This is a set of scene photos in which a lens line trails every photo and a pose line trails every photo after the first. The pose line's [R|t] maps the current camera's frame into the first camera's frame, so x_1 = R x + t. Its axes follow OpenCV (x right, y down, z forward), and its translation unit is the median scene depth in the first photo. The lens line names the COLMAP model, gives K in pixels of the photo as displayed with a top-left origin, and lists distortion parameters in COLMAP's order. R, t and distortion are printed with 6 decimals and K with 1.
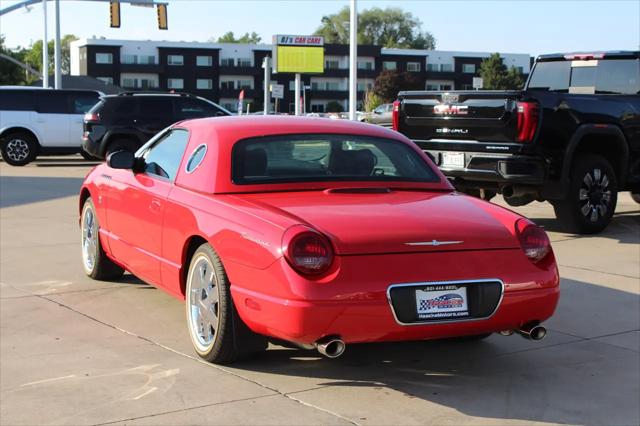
lens RADIAL K [[1079.6, 0, 327.7], [0, 1079.6, 203.5], [0, 0, 1]] dist [-0.028864, 0.000000]
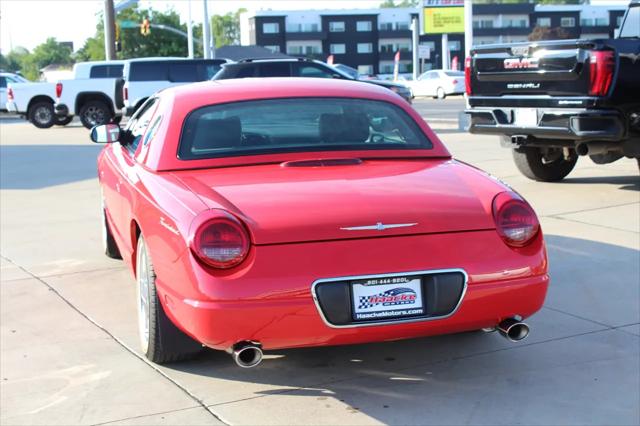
lens RADIAL K [[1014.4, 0, 324.2], [0, 1014.4, 212.3], [0, 0, 1]] dist [-0.026186, 0.000000]
pose [[0.986970, -0.019764, -0.159684, 0.136996], [0.028037, 0.998369, 0.049724, -0.010748], [0.158441, -0.053554, 0.985915, 0.171754]]
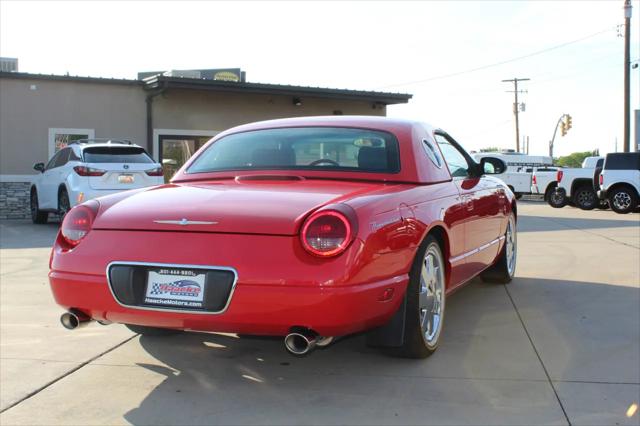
lens RADIAL K [[781.8, 0, 320.4], [0, 781.8, 210.4], [0, 0, 1]] dist [-0.098302, 0.000000]
pose [[0.689922, 0.011640, -0.723790, 0.486403], [-0.049929, 0.998255, -0.031539, 0.031395], [0.722160, 0.057897, 0.689299, 0.480440]]
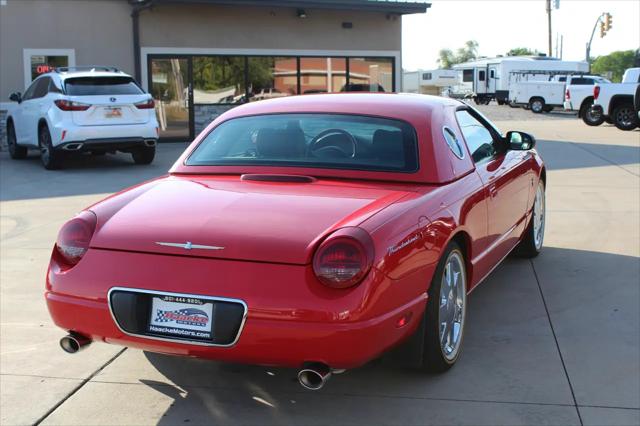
lens RADIAL K [[869.1, 0, 317.4], [0, 869.1, 214.8], [0, 0, 1]] dist [-0.071378, 0.000000]
pose [[0.681590, 0.086553, -0.726597, 0.495439], [-0.042176, 0.995976, 0.079078, -0.034021], [0.730518, -0.023253, 0.682498, 0.462876]]
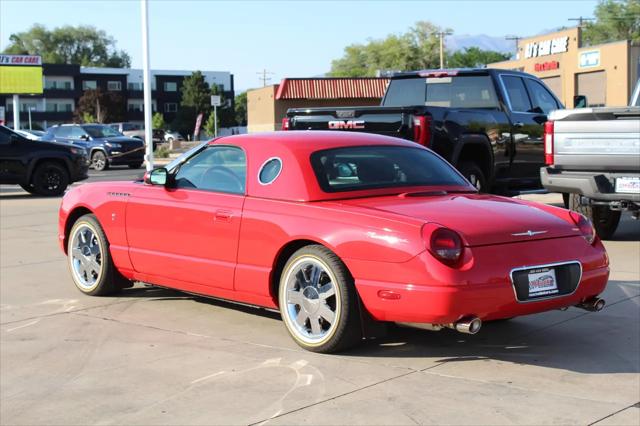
lens RADIAL K [[1079.6, 0, 329.0], [0, 1079.6, 228.0], [0, 0, 1]] dist [-0.028864, 0.000000]
pose [[0.962219, -0.046782, 0.268226, -0.325354], [0.045229, 0.998905, 0.011968, 0.004912], [-0.268492, 0.000615, 0.963282, -0.061674]]
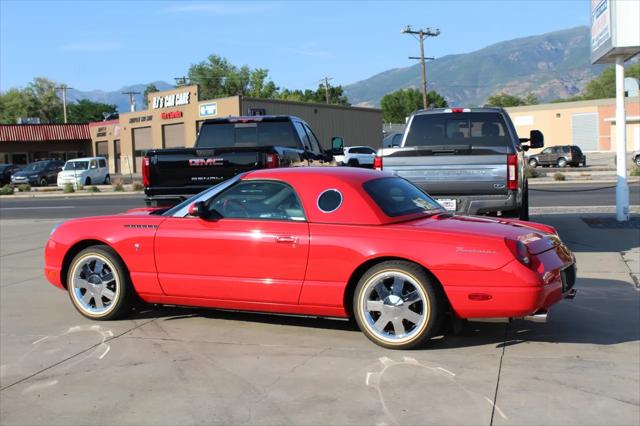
lens RADIAL K [[869.1, 0, 319.2], [0, 869.1, 214.6], [0, 0, 1]] dist [-0.071378, 0.000000]
pose [[0.782057, -0.069130, 0.619360, -0.701116], [0.085404, 0.996341, 0.003368, -0.026923], [-0.617327, 0.050263, 0.785100, 0.175429]]
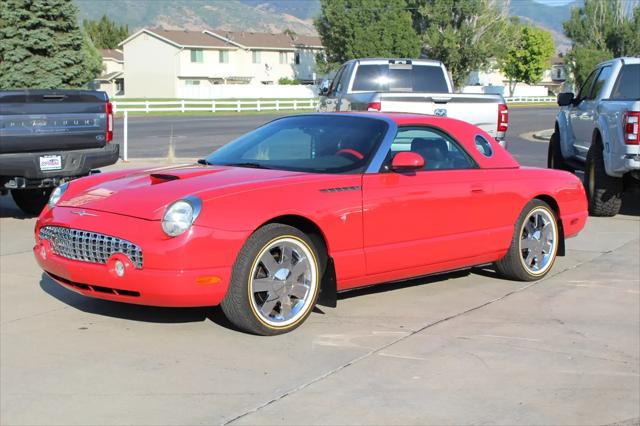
lens RADIAL K [[941.2, 0, 322.3], [0, 941.2, 213.6], [0, 0, 1]] dist [-0.038905, 0.000000]
pose [[-0.309341, -0.125443, 0.942641, -1.006423], [0.079117, 0.984430, 0.156968, -0.137669], [-0.947654, 0.123135, -0.294600, 1.376472]]
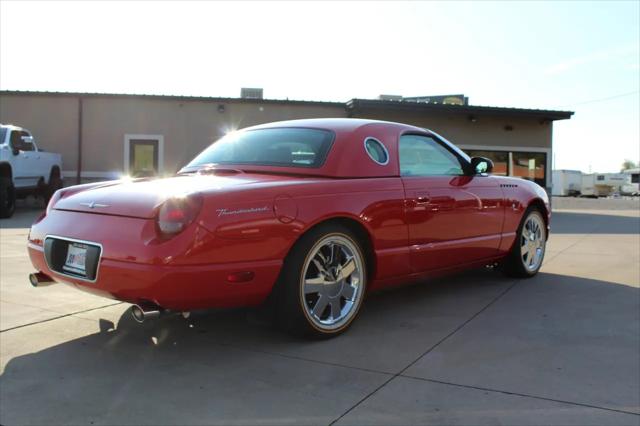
lens RADIAL K [[618.8, 0, 322.6], [0, 618.8, 211.8], [0, 0, 1]] dist [-0.122192, 0.000000]
pose [[0.411626, 0.033181, -0.910748, 0.566034], [-0.085785, 0.996311, -0.002473, 0.018905], [0.907306, 0.079147, 0.412954, 0.723389]]
